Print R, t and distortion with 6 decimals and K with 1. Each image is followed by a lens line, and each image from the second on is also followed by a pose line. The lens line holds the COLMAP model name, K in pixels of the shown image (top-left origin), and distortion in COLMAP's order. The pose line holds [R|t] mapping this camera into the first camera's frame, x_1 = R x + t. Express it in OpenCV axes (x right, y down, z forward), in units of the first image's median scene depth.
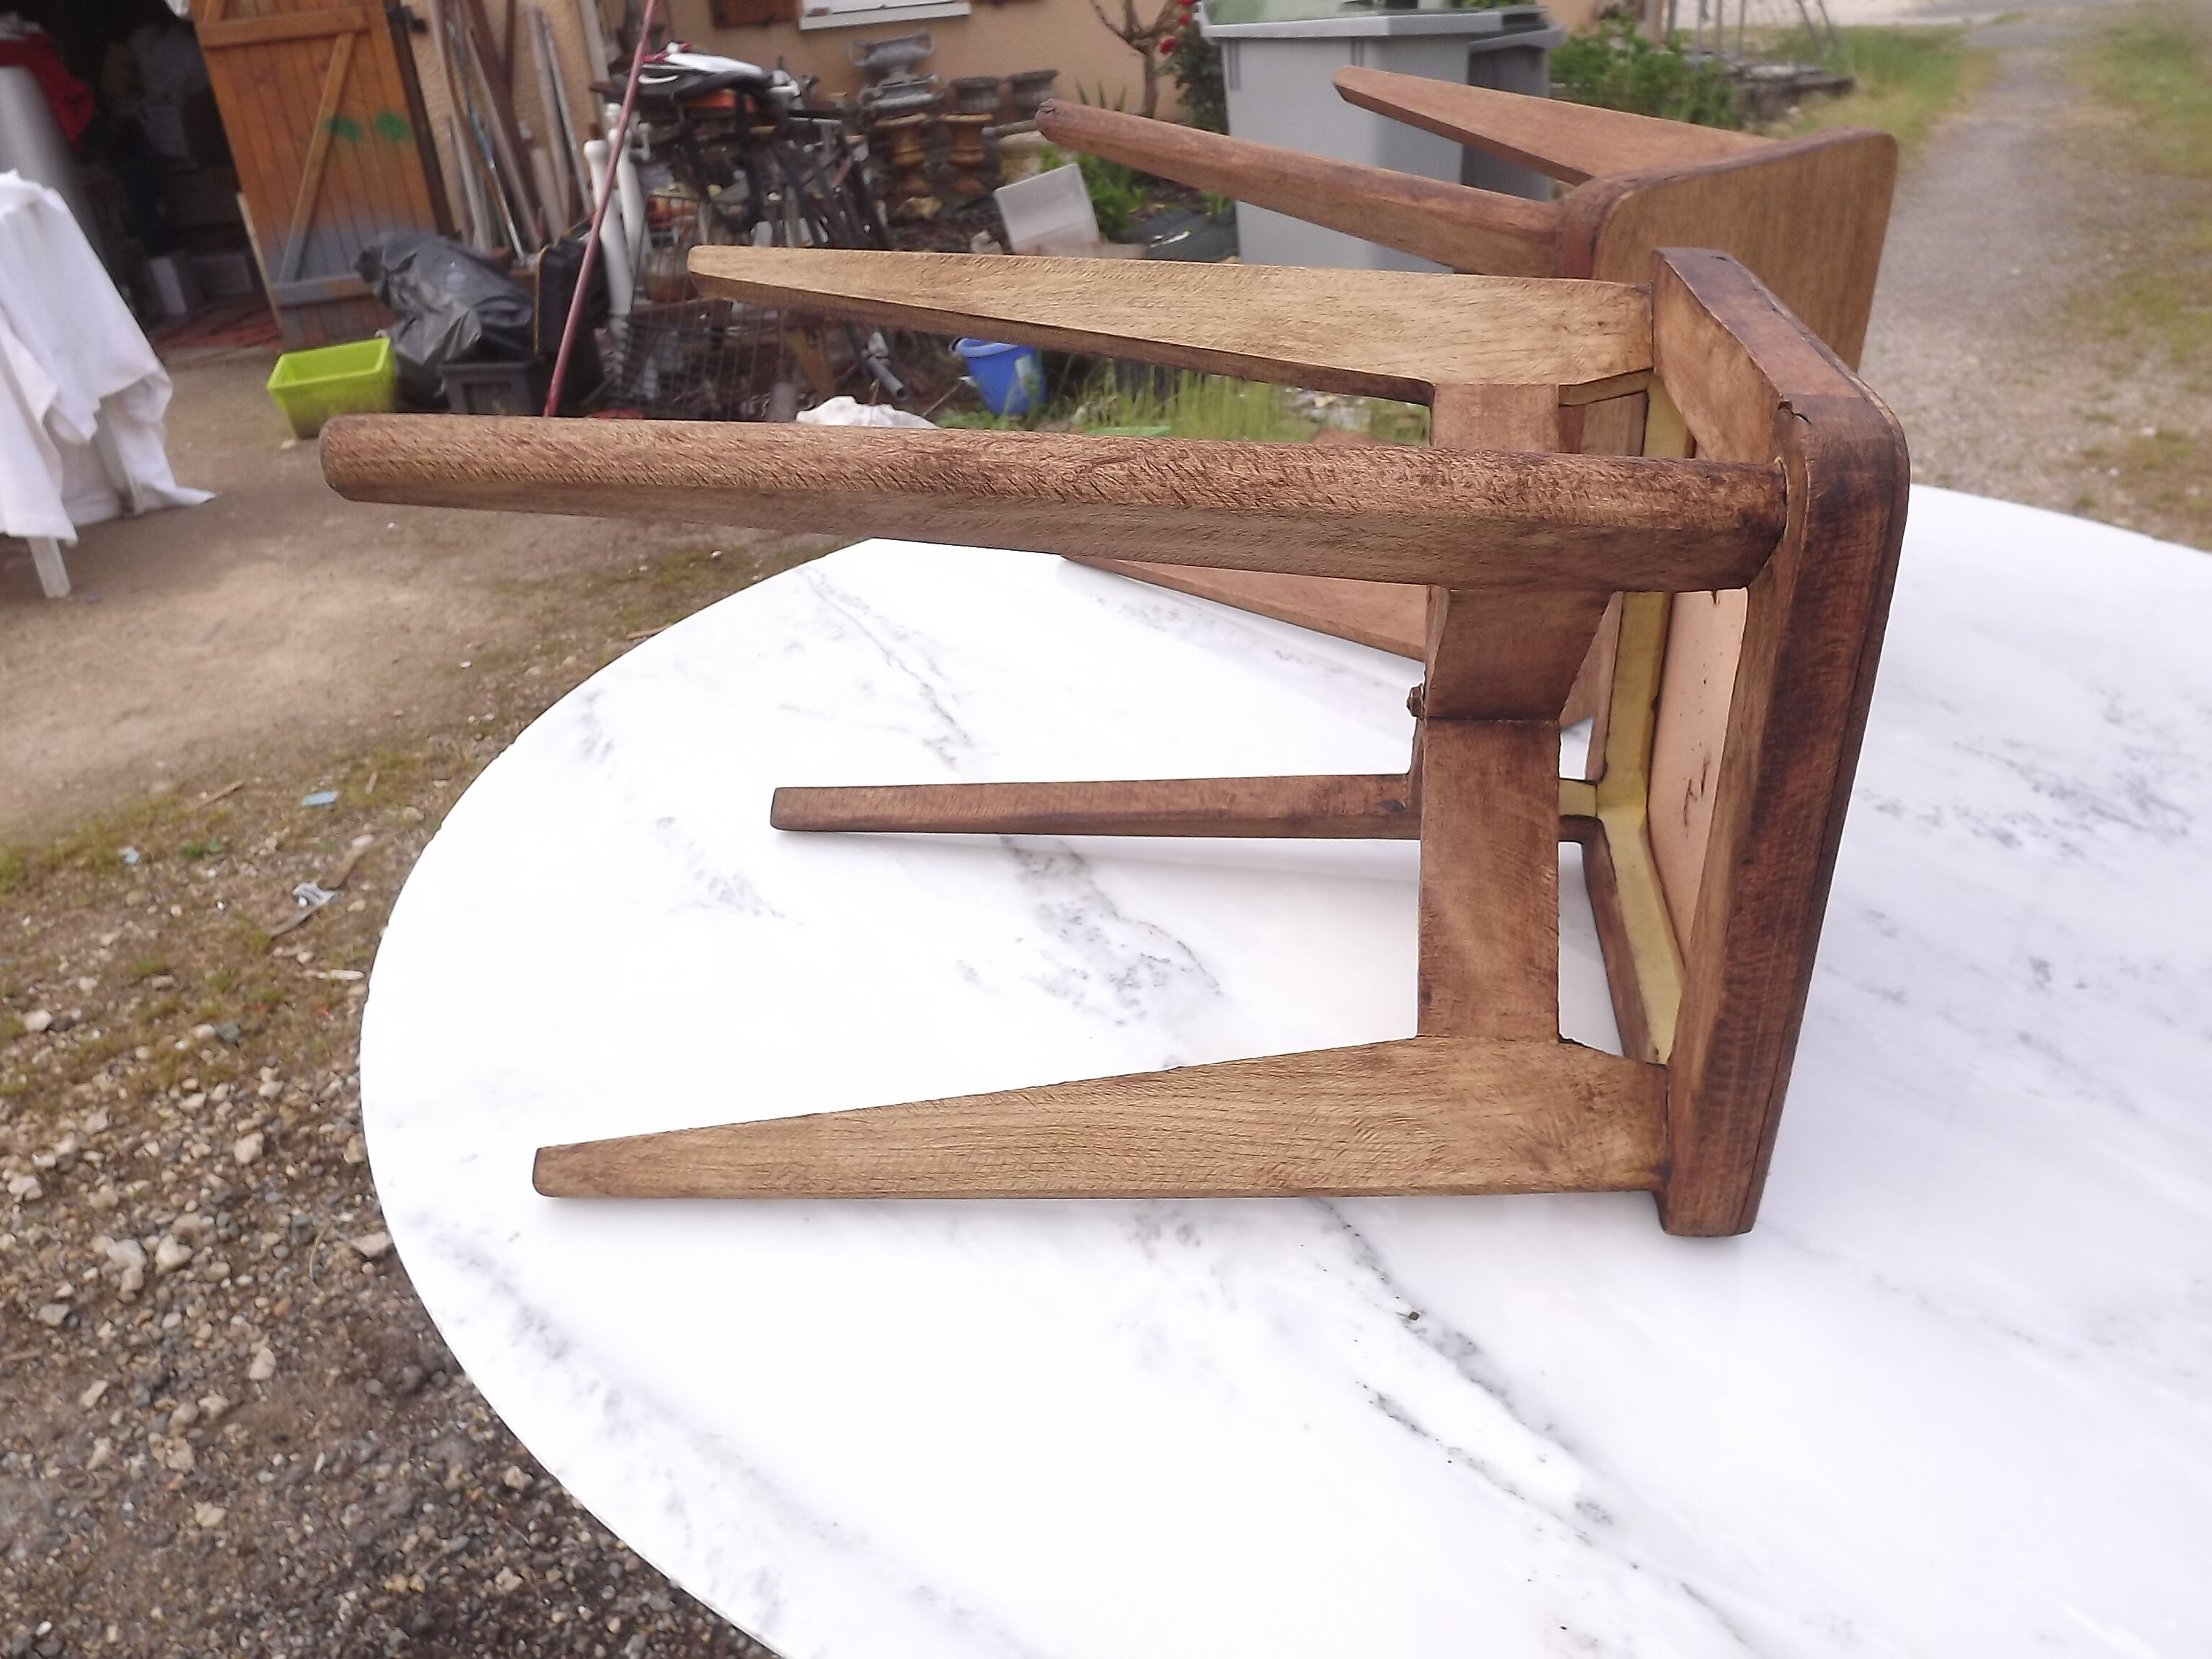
lens RADIAL K [[1647.7, 0, 1106.0], [0, 1647.7, 829.5], [0, 0, 1]] dist [-0.056618, 0.018884]
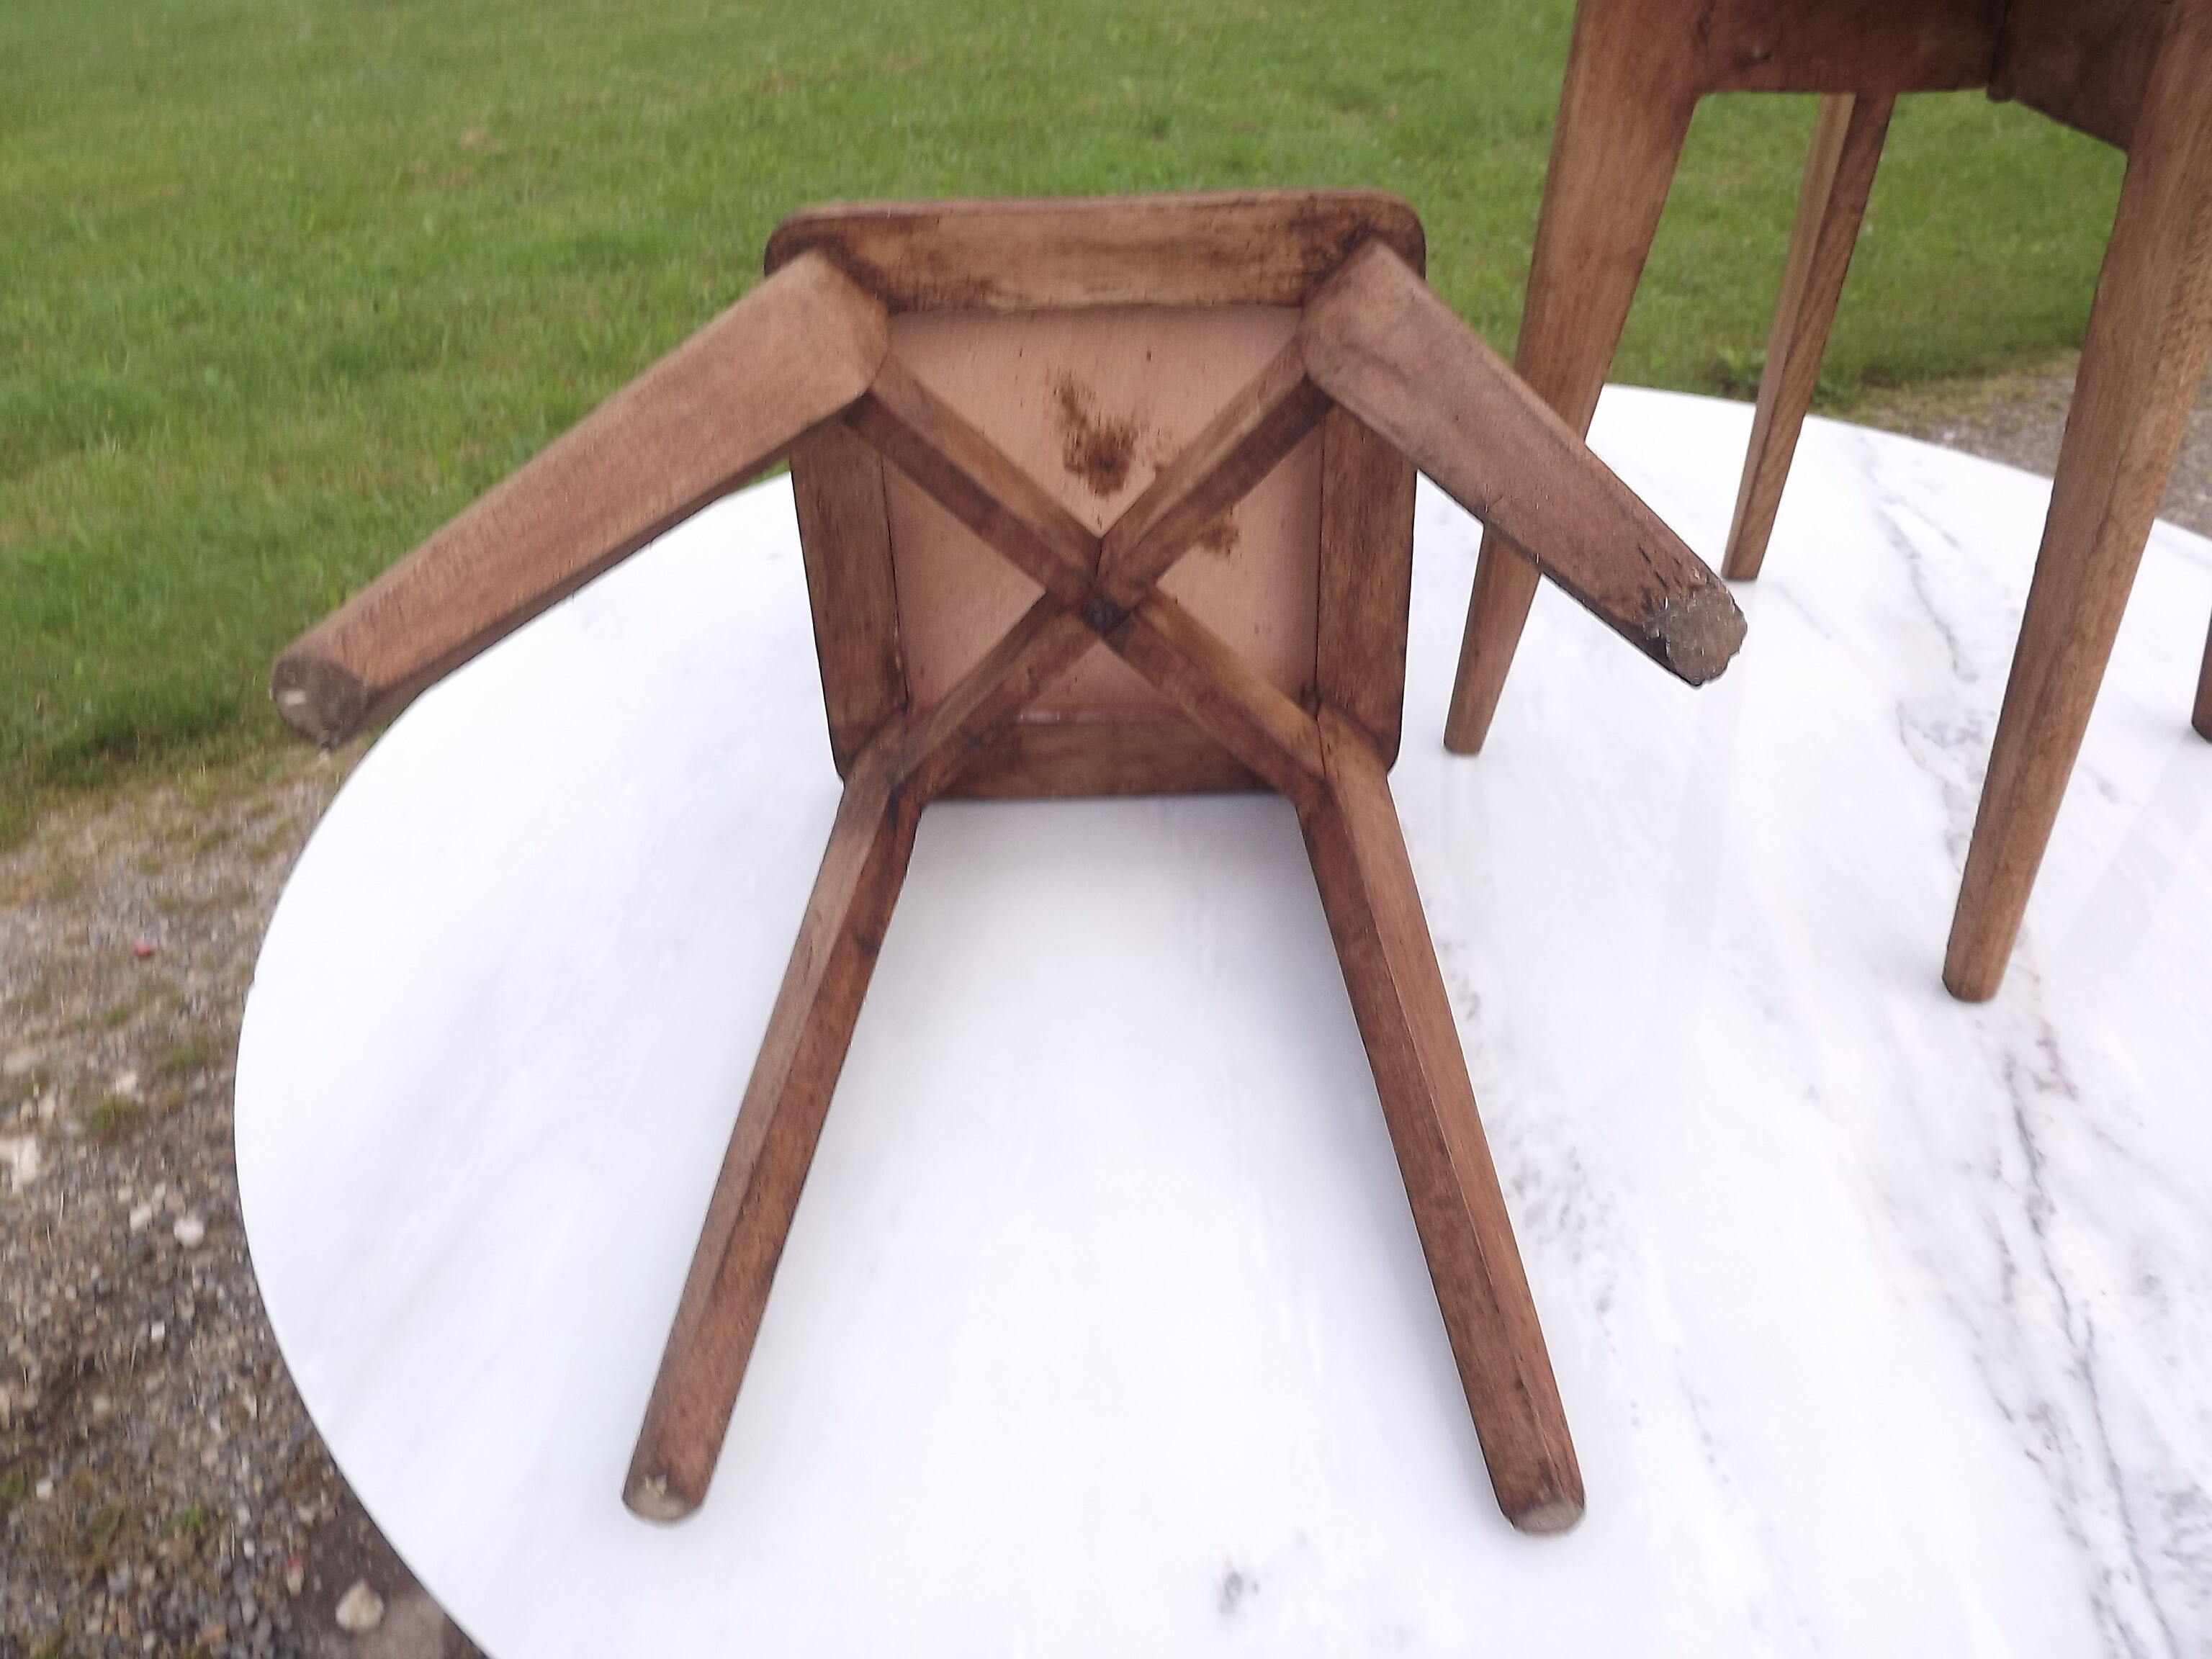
lens RADIAL K [[1647.7, 0, 1106.0], [0, 1647.7, 829.5], [0, 0, 1]] dist [-0.056618, 0.018884]
pose [[-0.768244, -0.293566, 0.568876, -0.055828], [0.374917, 0.513967, 0.771541, -0.288946], [-0.518882, 0.806013, -0.284789, 0.484997]]
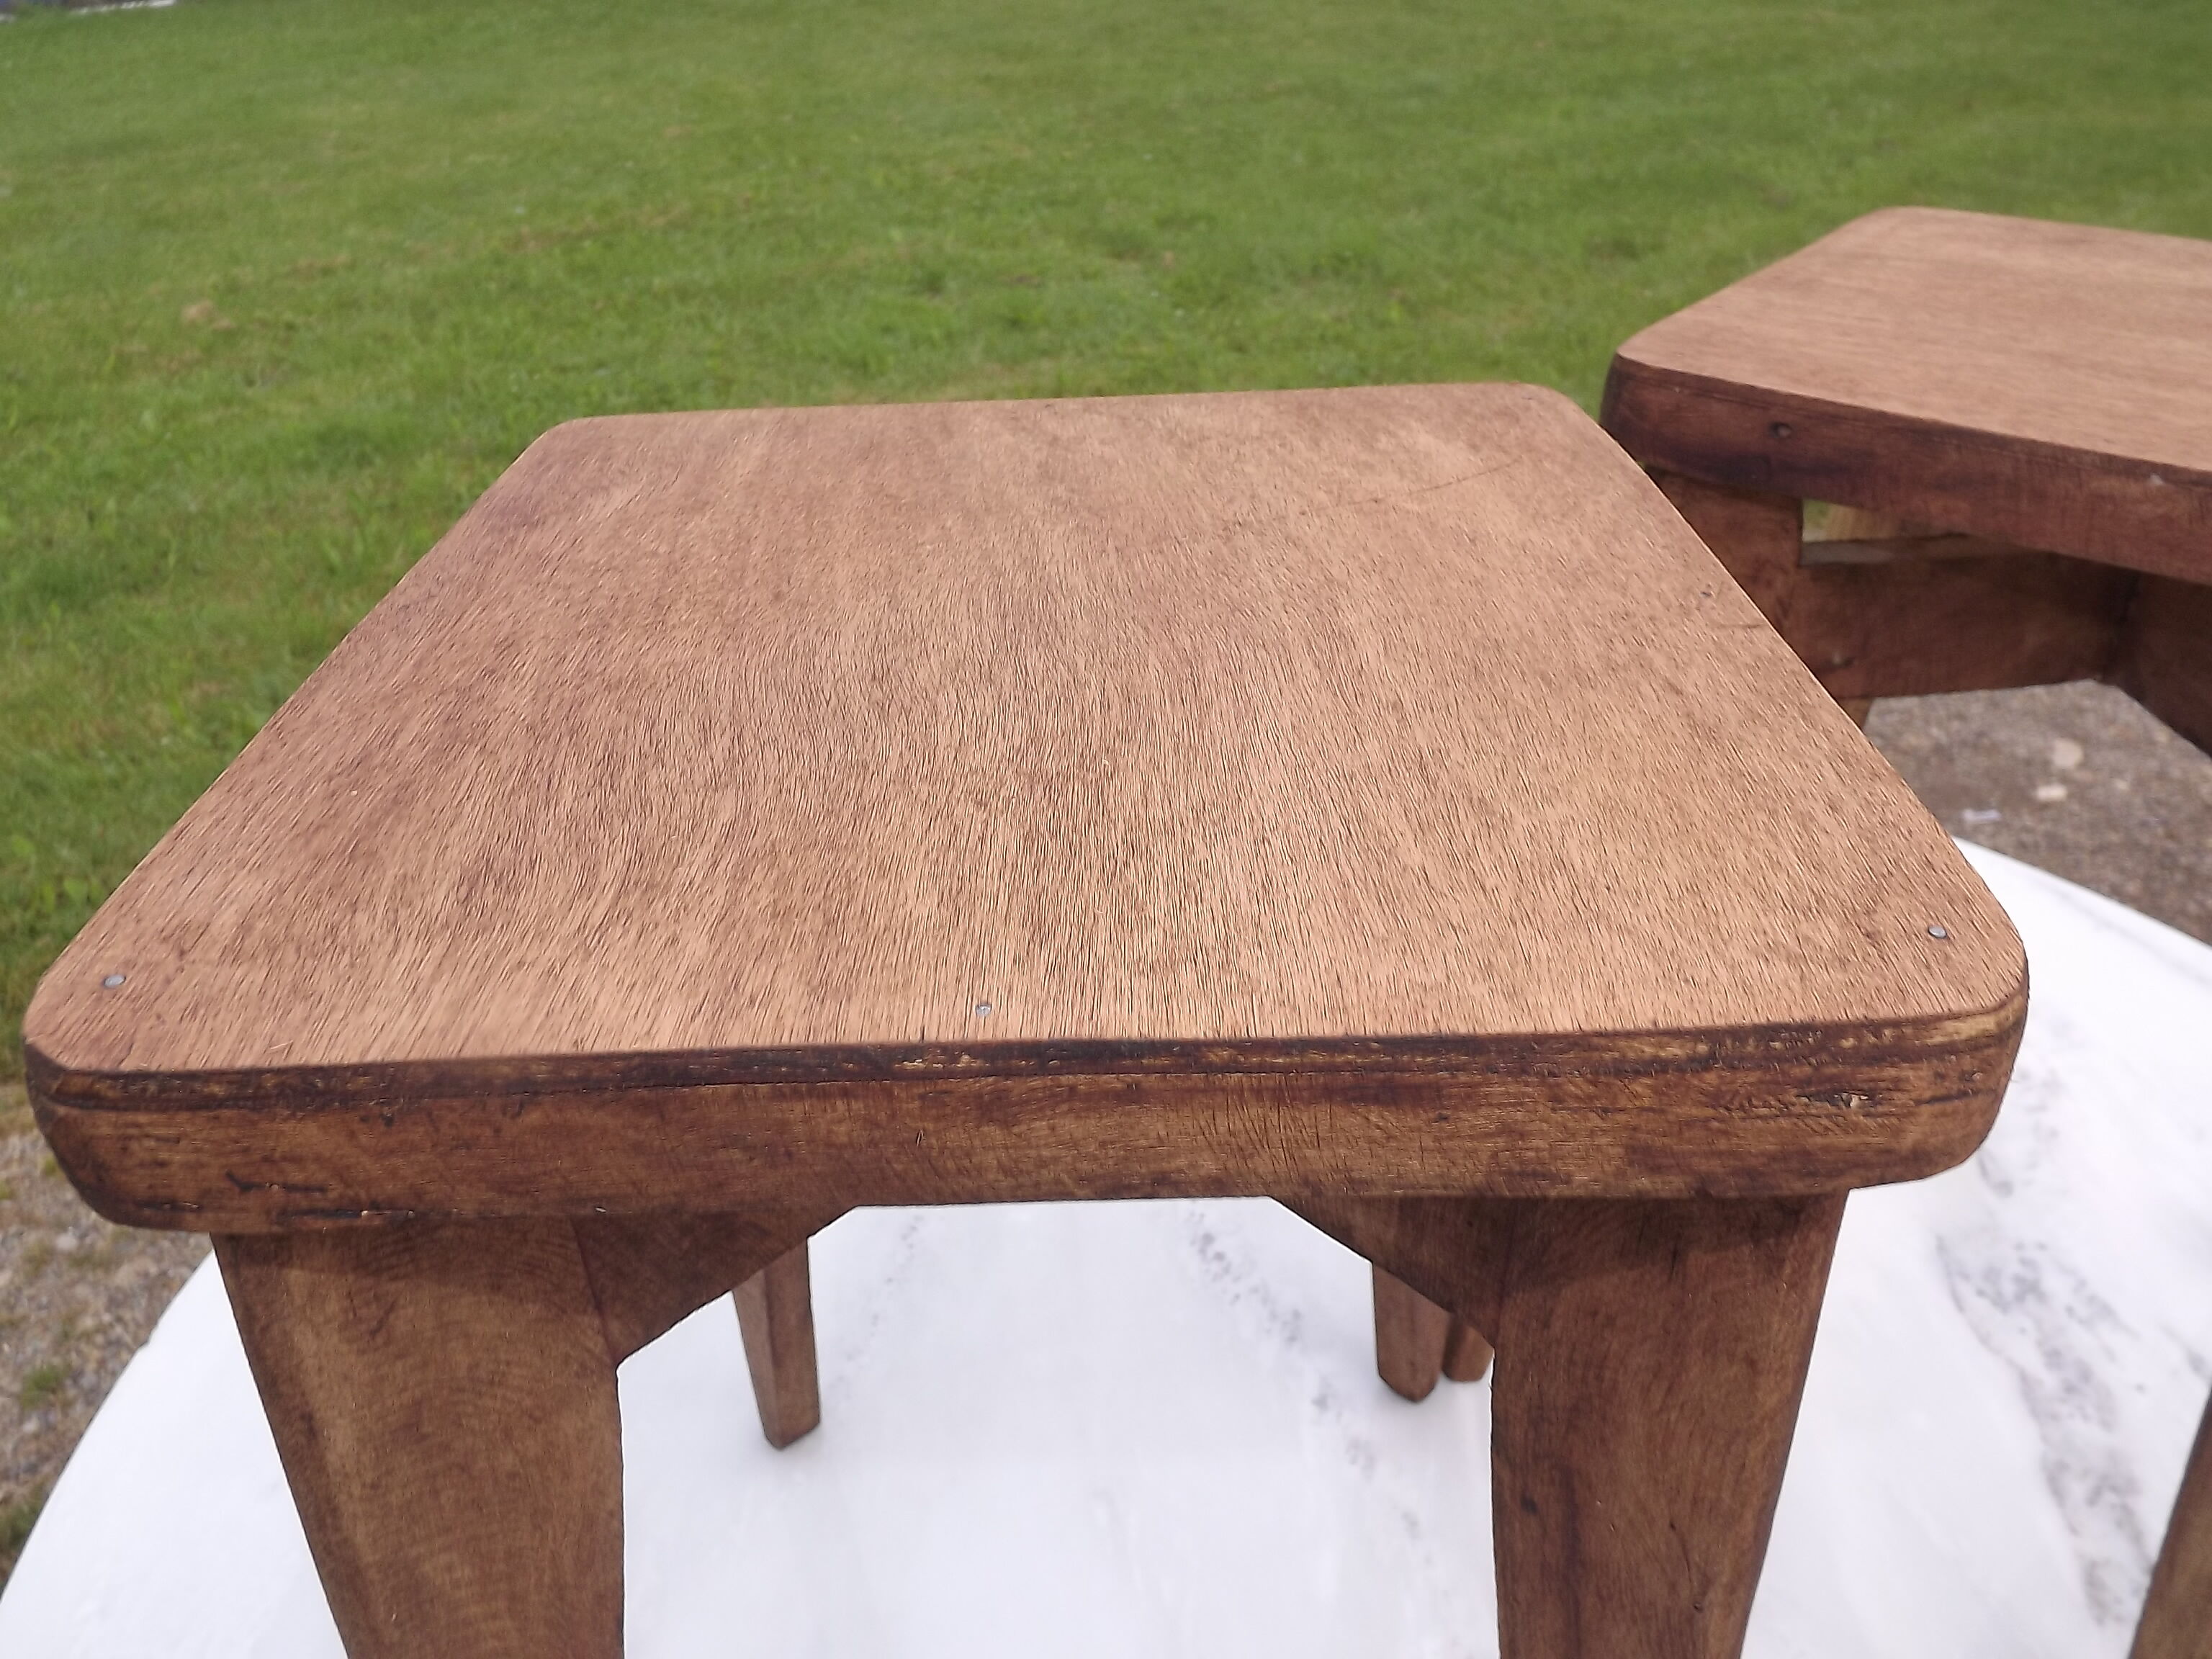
lens RADIAL K [[1647.7, 0, 1106.0], [0, 1647.7, 829.5], [0, 0, 1]] dist [-0.056618, 0.018884]
pose [[-0.850070, -0.211272, 0.482437, 0.021424], [0.315749, 0.528702, 0.787894, -0.294512], [-0.421525, 0.822094, -0.382725, 0.393630]]
